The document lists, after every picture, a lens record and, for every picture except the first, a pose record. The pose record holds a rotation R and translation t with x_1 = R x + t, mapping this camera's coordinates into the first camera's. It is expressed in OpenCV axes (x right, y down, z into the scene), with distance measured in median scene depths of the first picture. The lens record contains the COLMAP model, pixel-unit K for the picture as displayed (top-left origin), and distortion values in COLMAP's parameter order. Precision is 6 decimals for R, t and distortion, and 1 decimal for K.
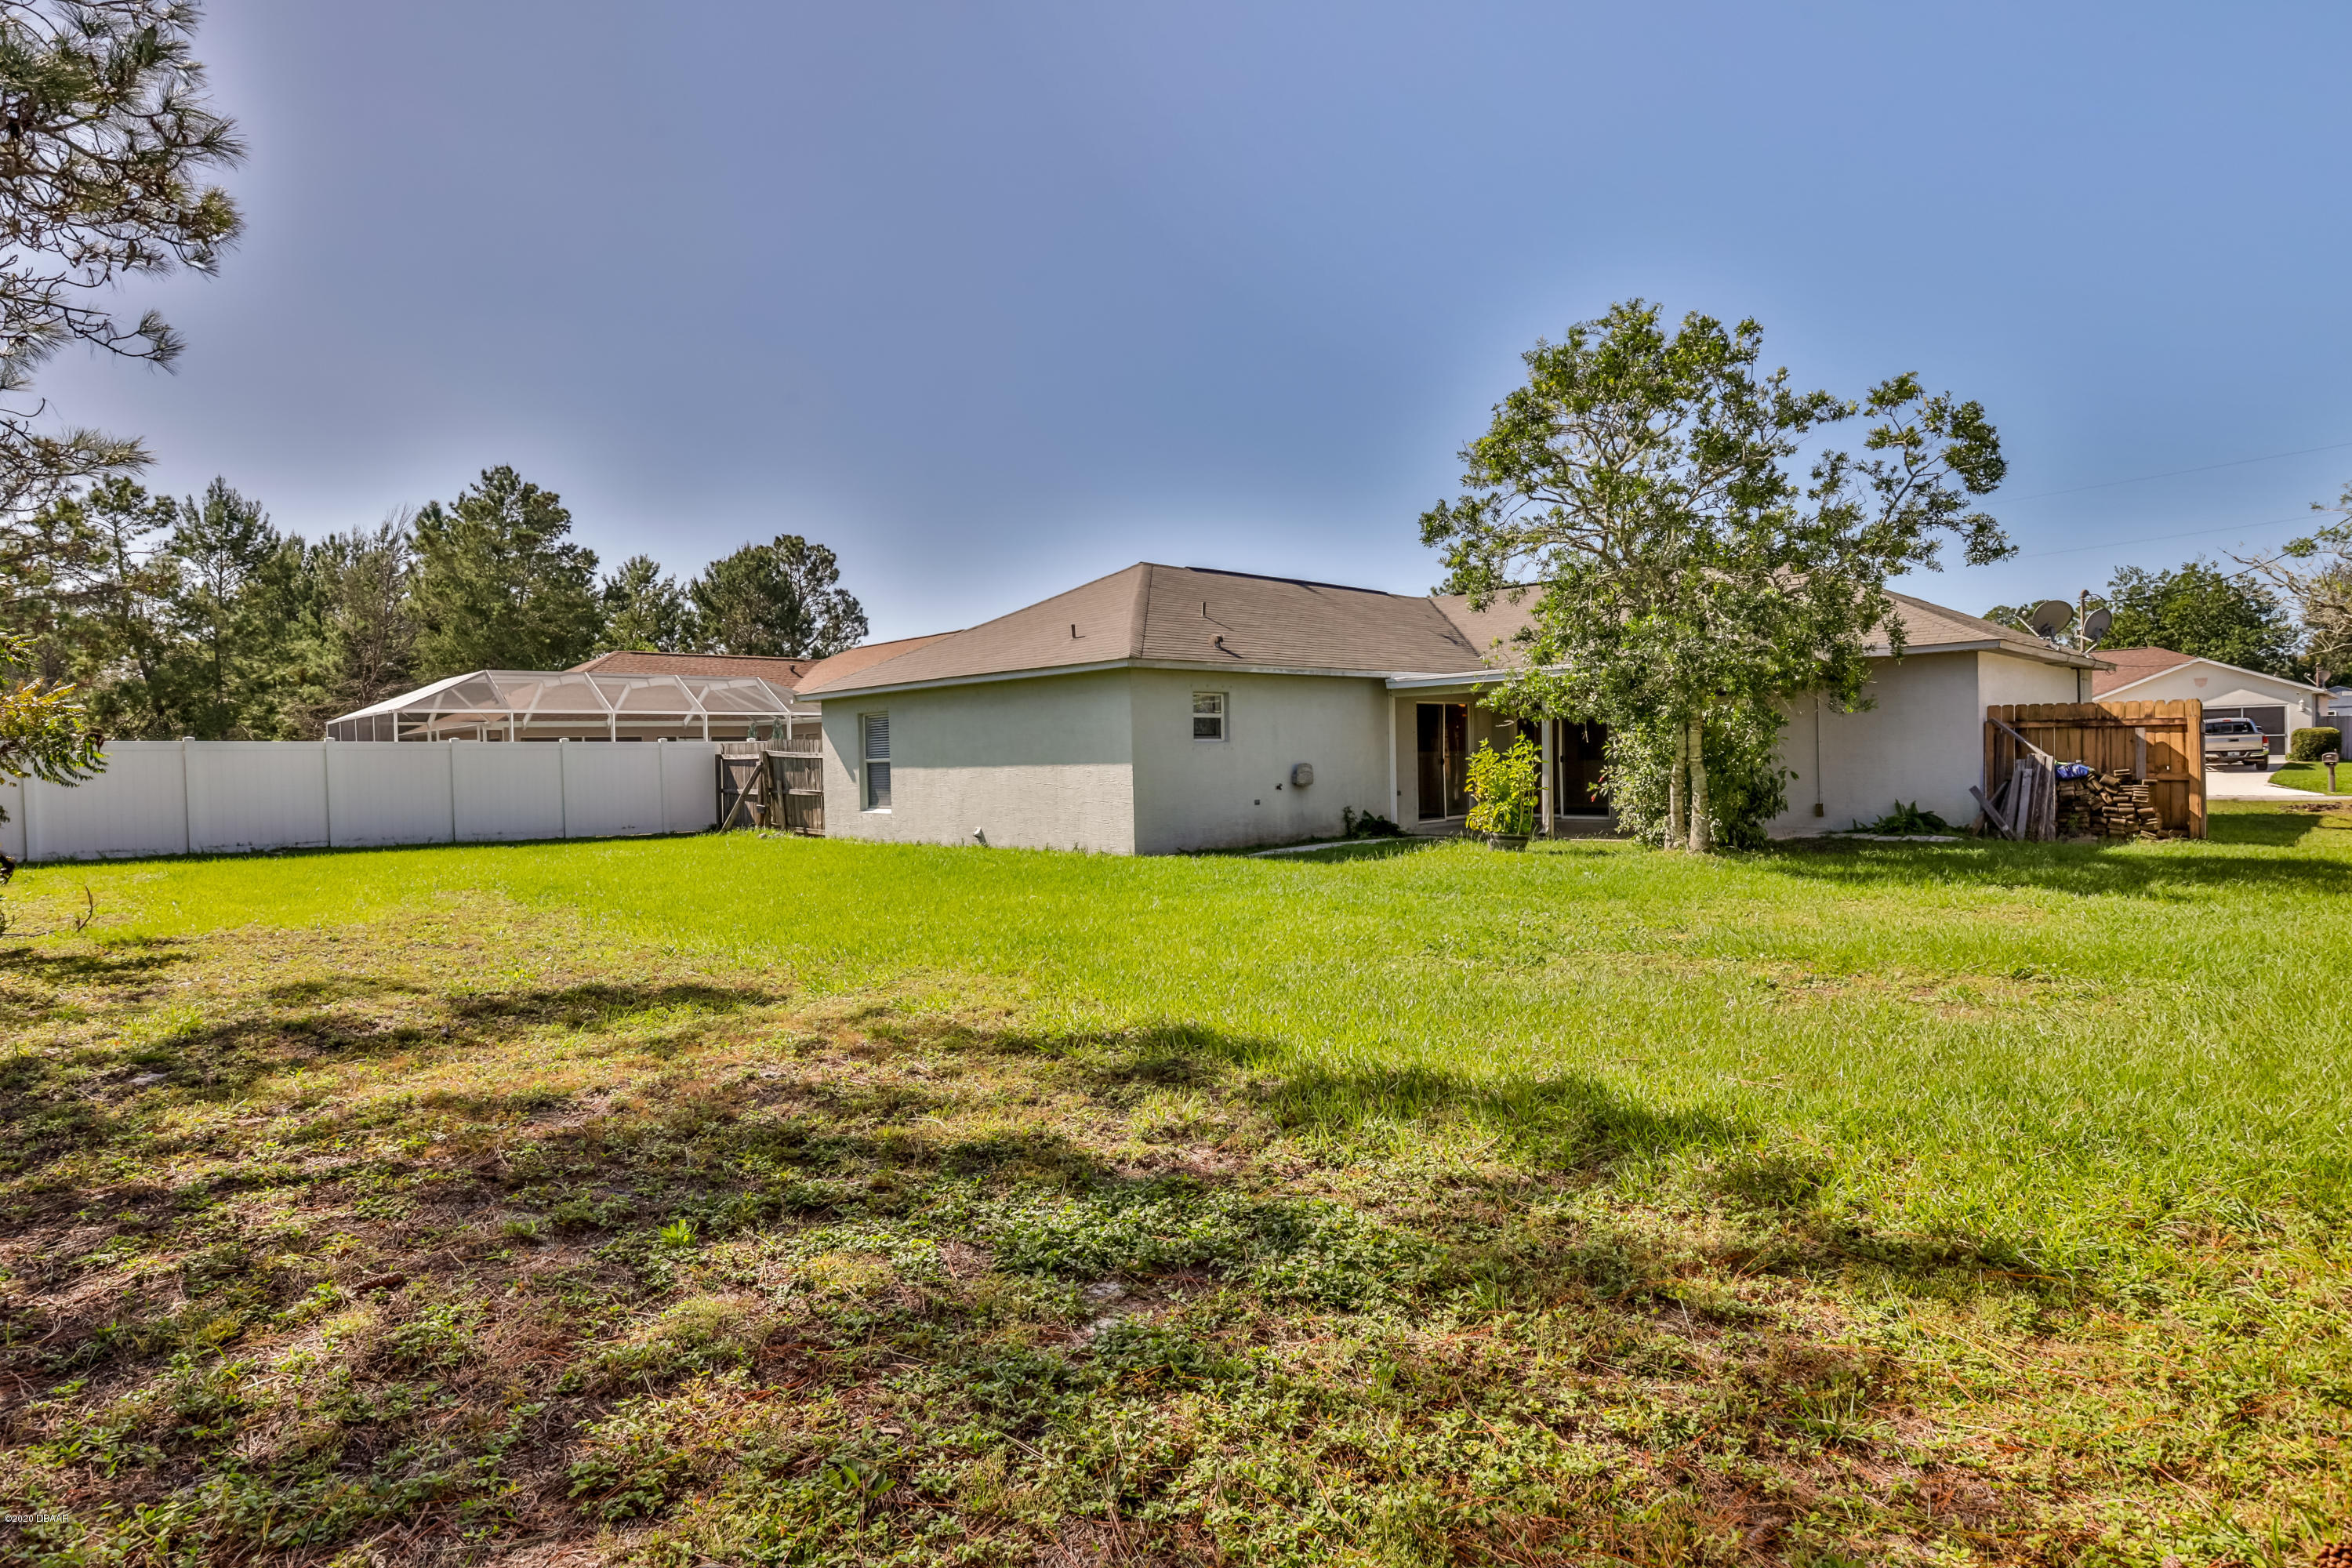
lens RADIAL K [[1278.0, 0, 1176.0], [0, 1278.0, 784.0], [0, 0, 1]] dist [0.000225, -0.000004]
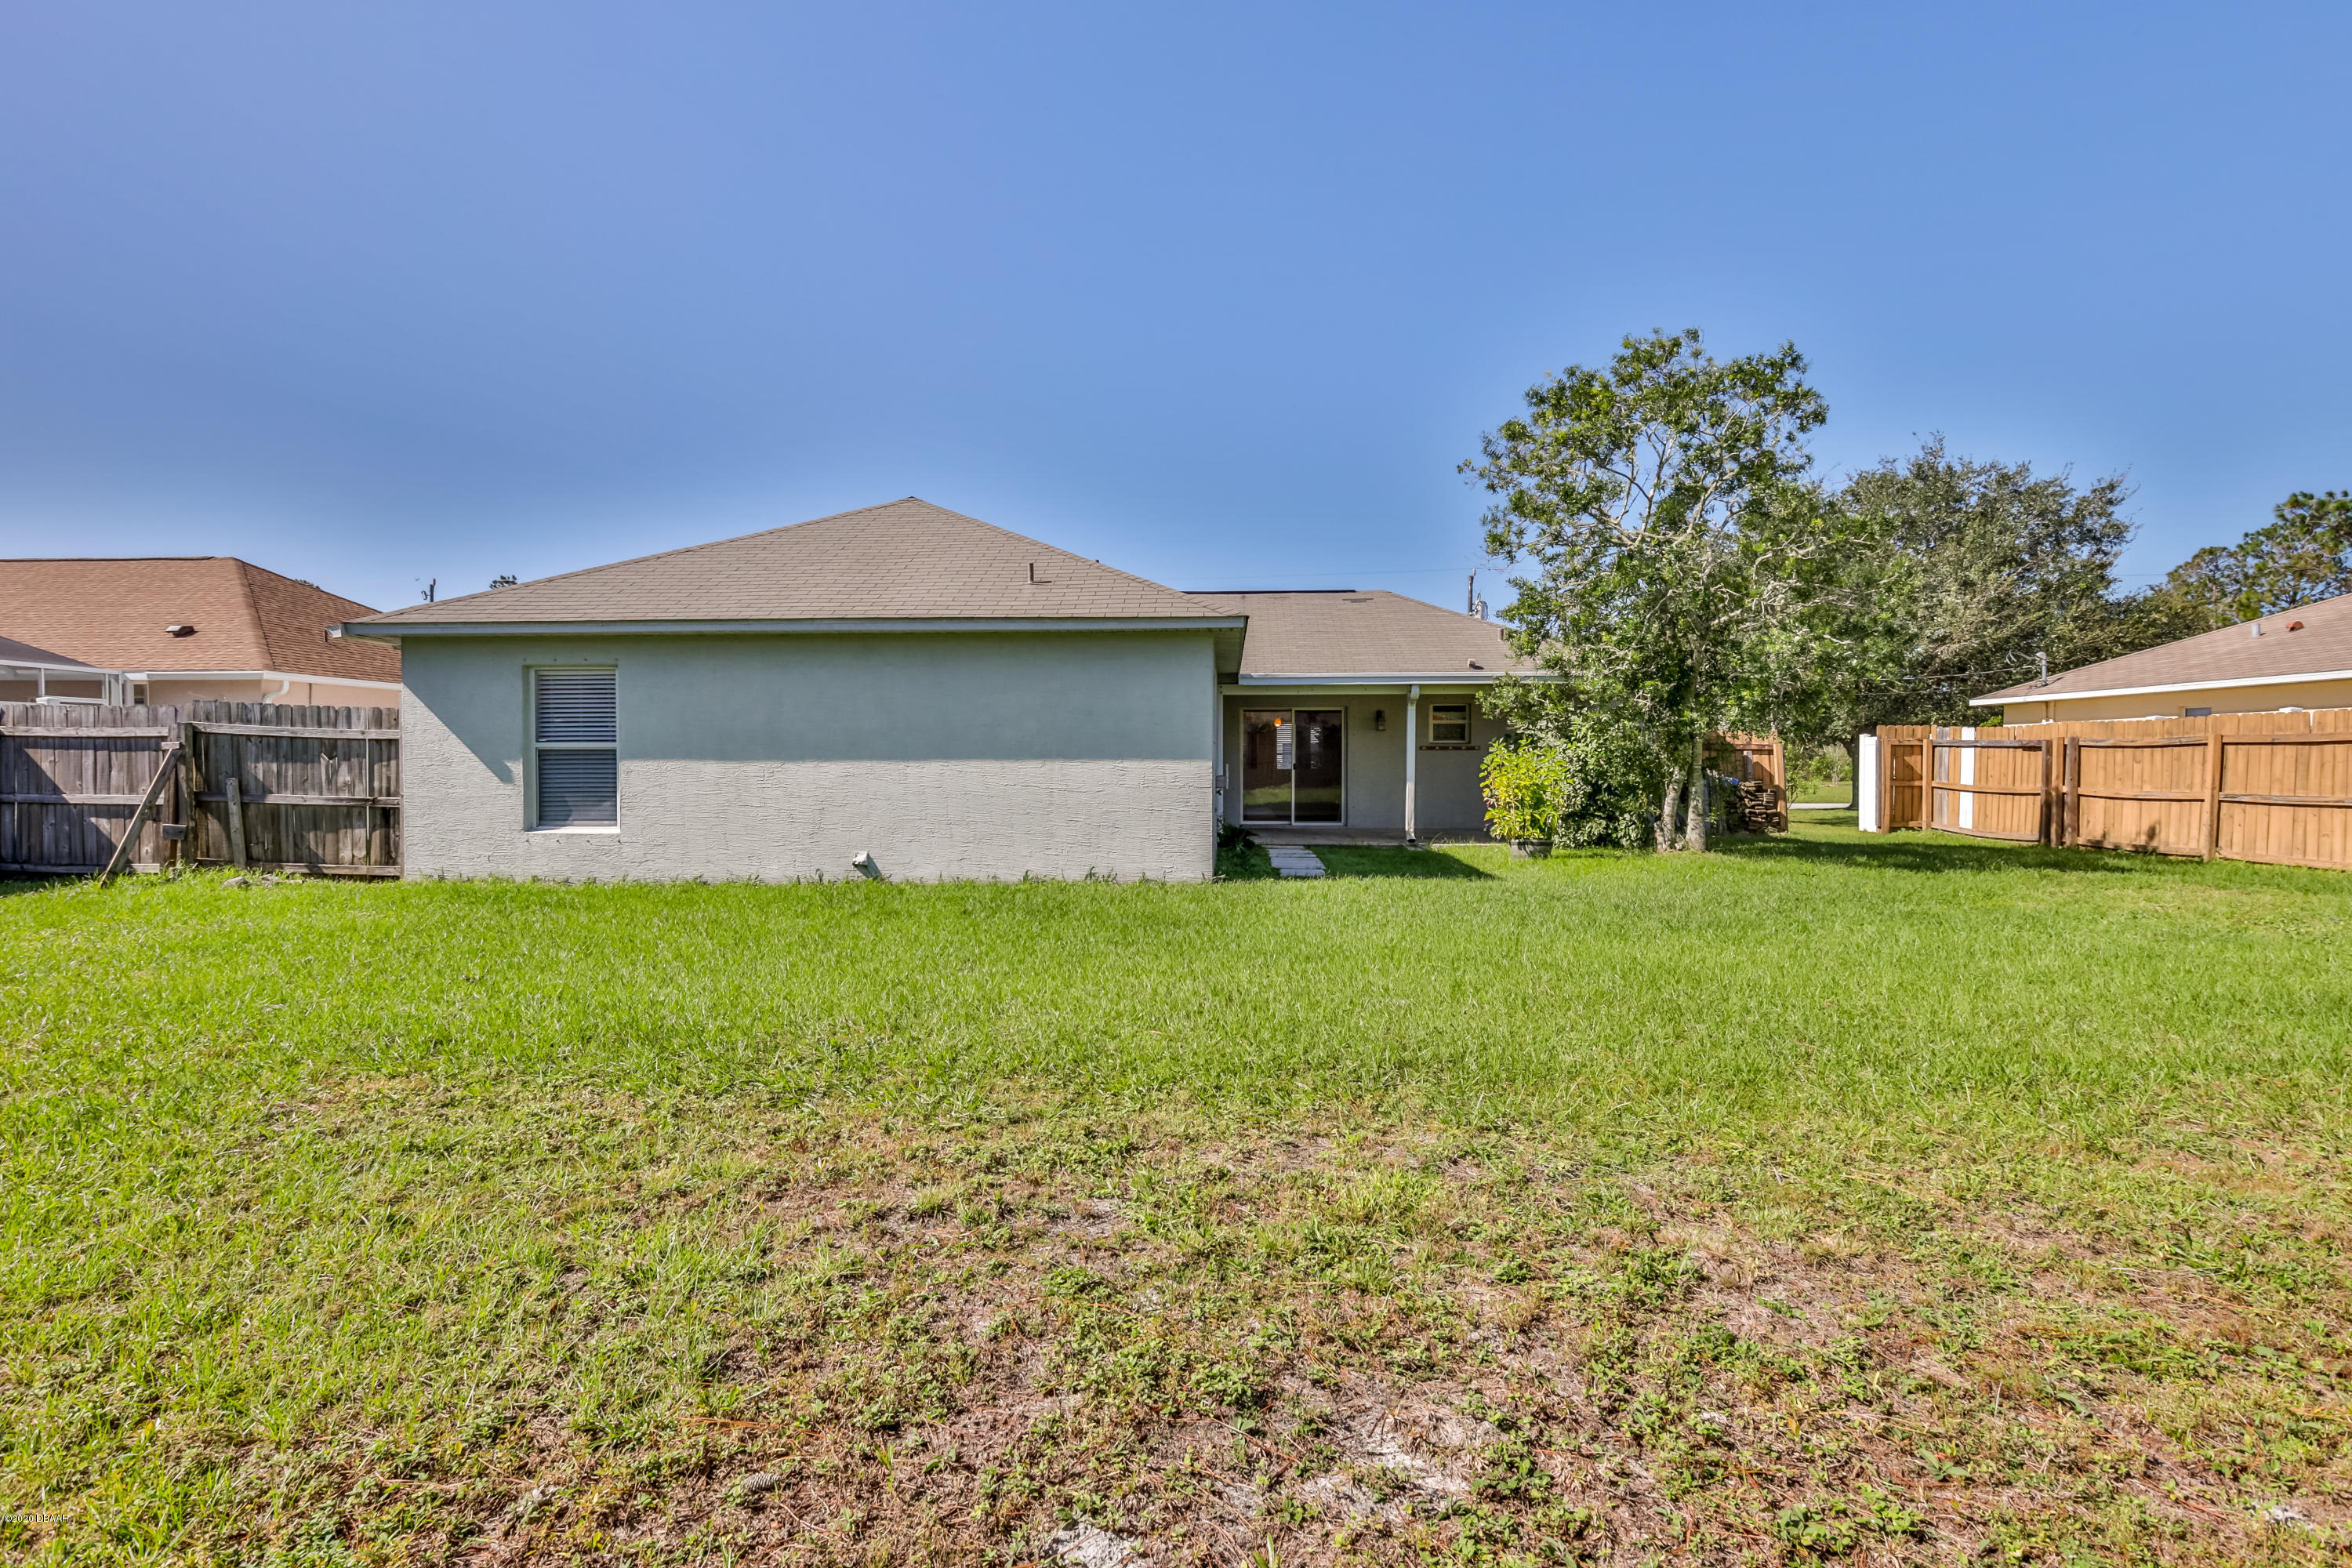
lens RADIAL K [[1101.3, 0, 1176.0], [0, 1101.3, 784.0], [0, 0, 1]] dist [-0.002768, -0.000143]
pose [[0.733135, 0.008975, 0.680023, -0.410306], [-0.001673, 0.999934, -0.011394, 0.004874], [-0.680081, 0.007216, 0.733102, 0.455342]]
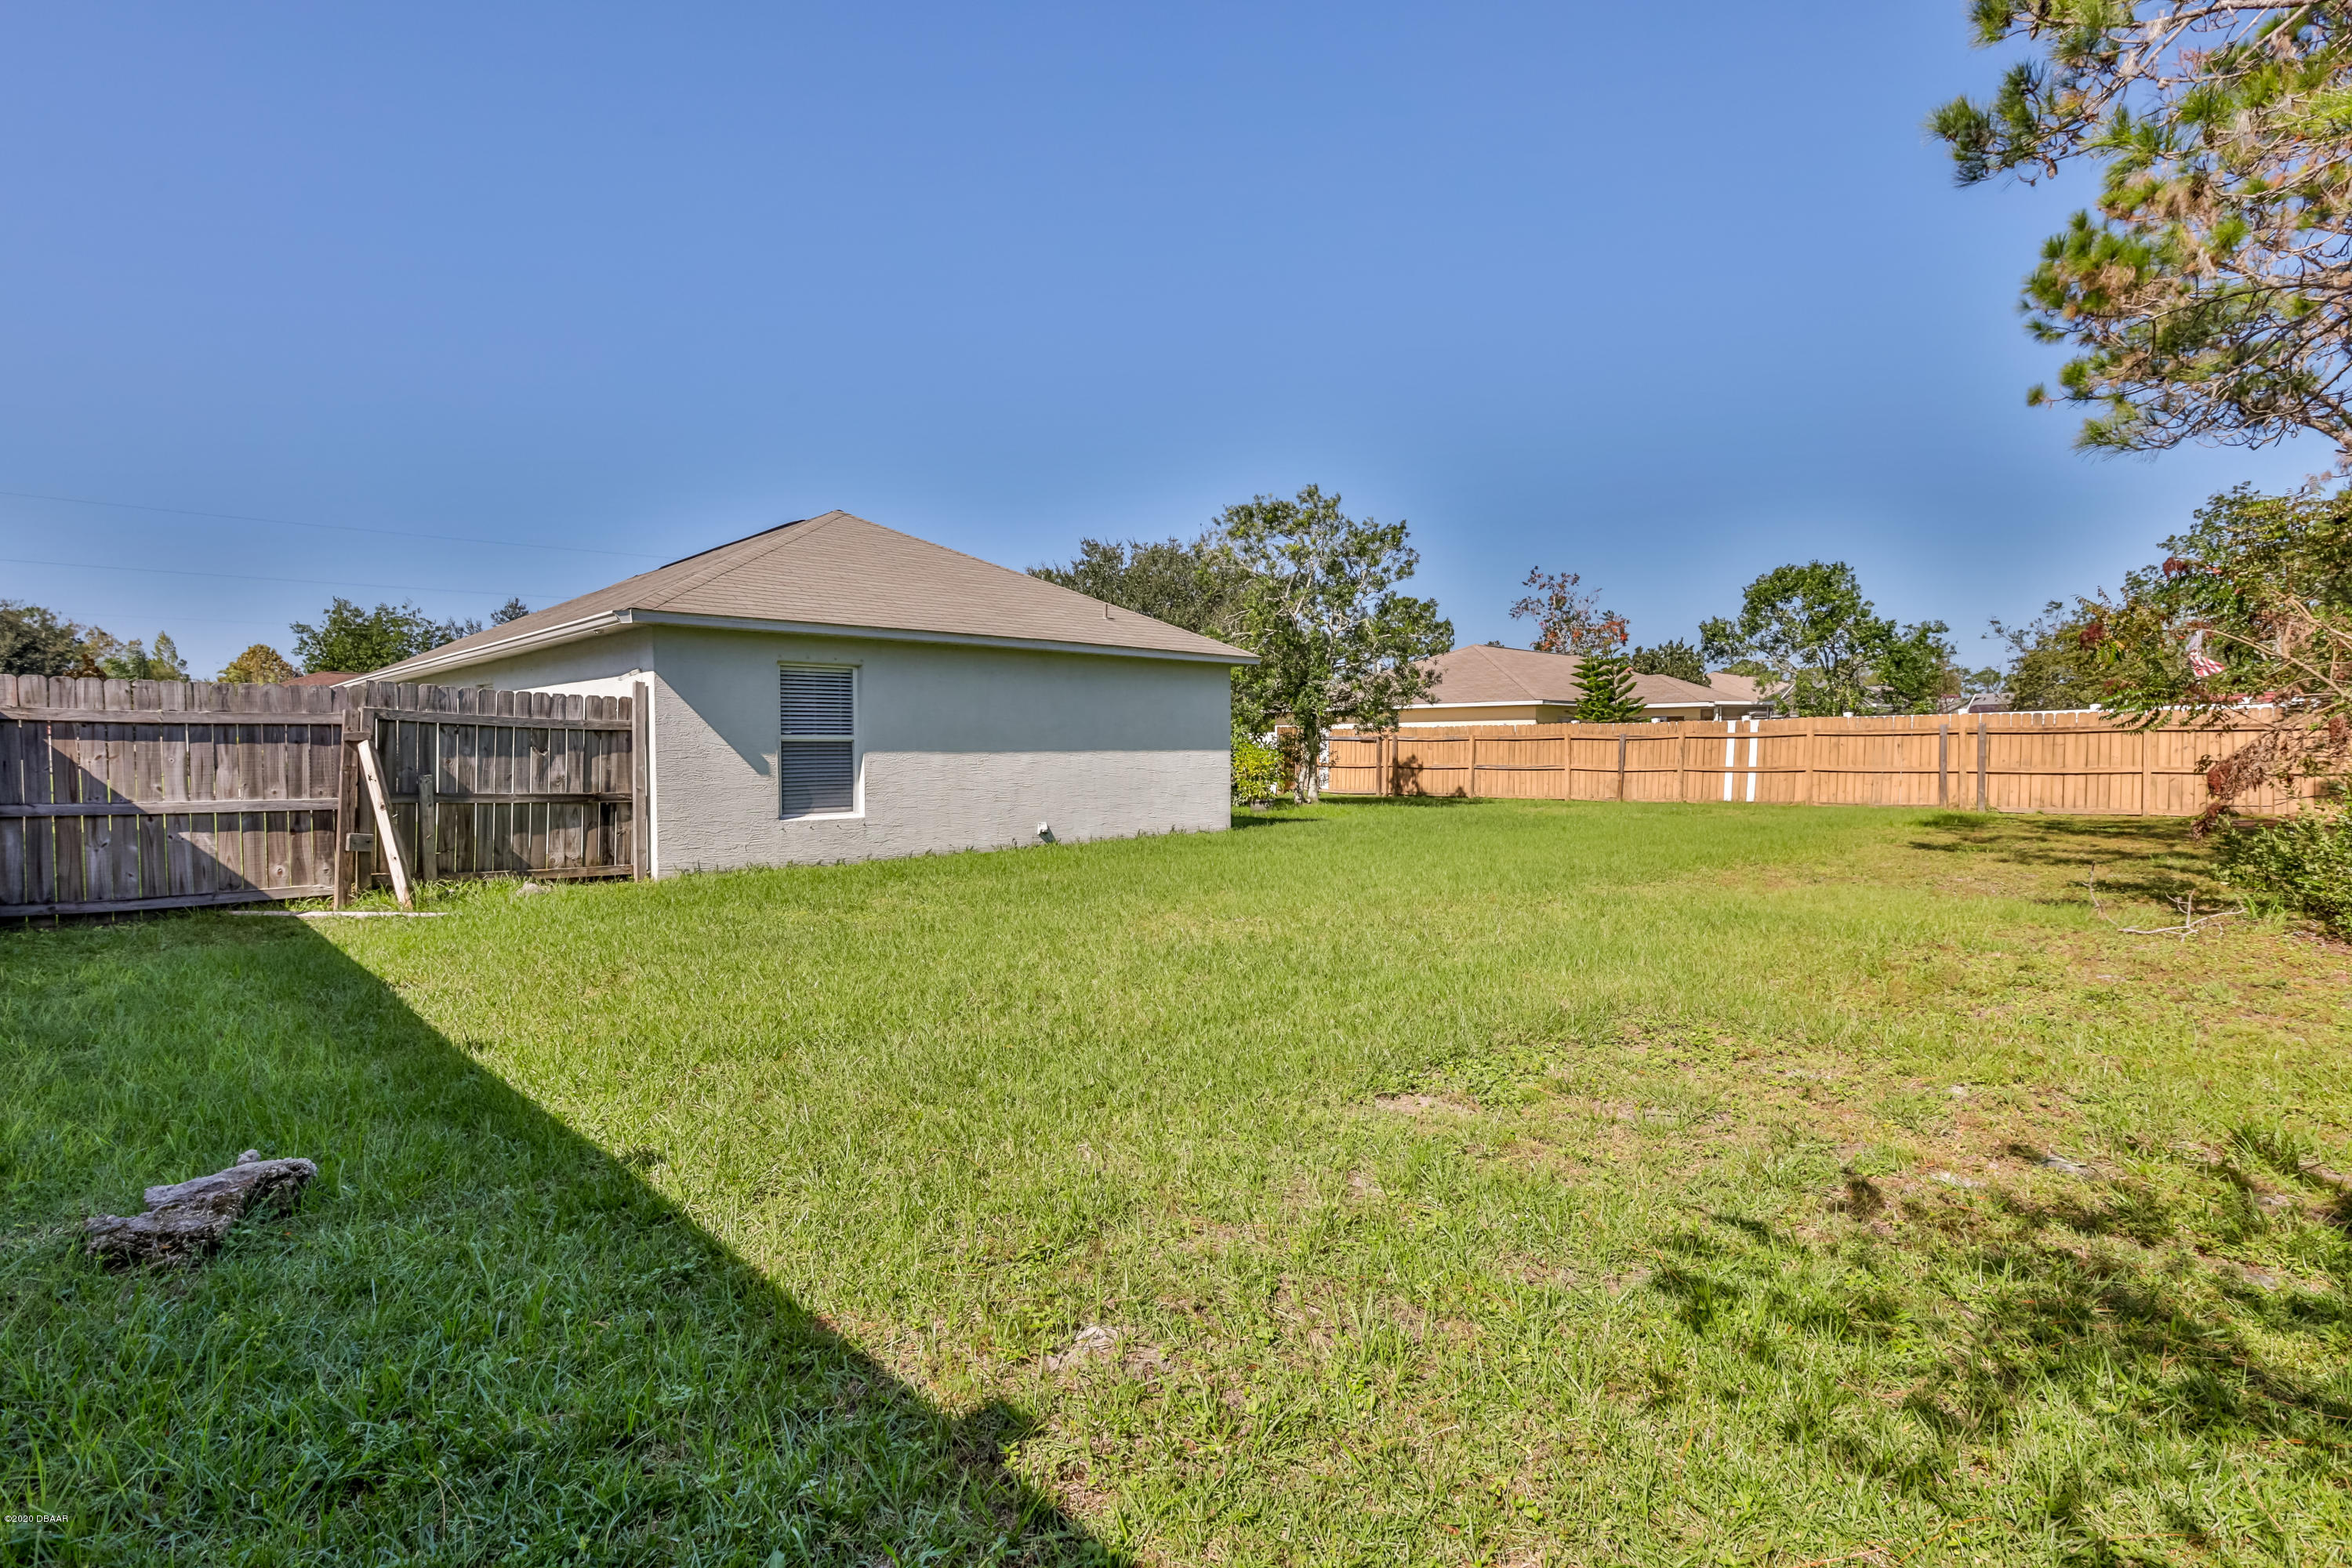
lens RADIAL K [[1126.1, 0, 1176.0], [0, 1126.1, 784.0], [0, 0, 1]] dist [0.000140, 0.002233]
pose [[0.000991, -0.013172, 0.999913, -0.874311], [0.020268, 0.999708, 0.013149, 0.000313], [-0.999794, 0.020254, 0.001258, 0.881582]]
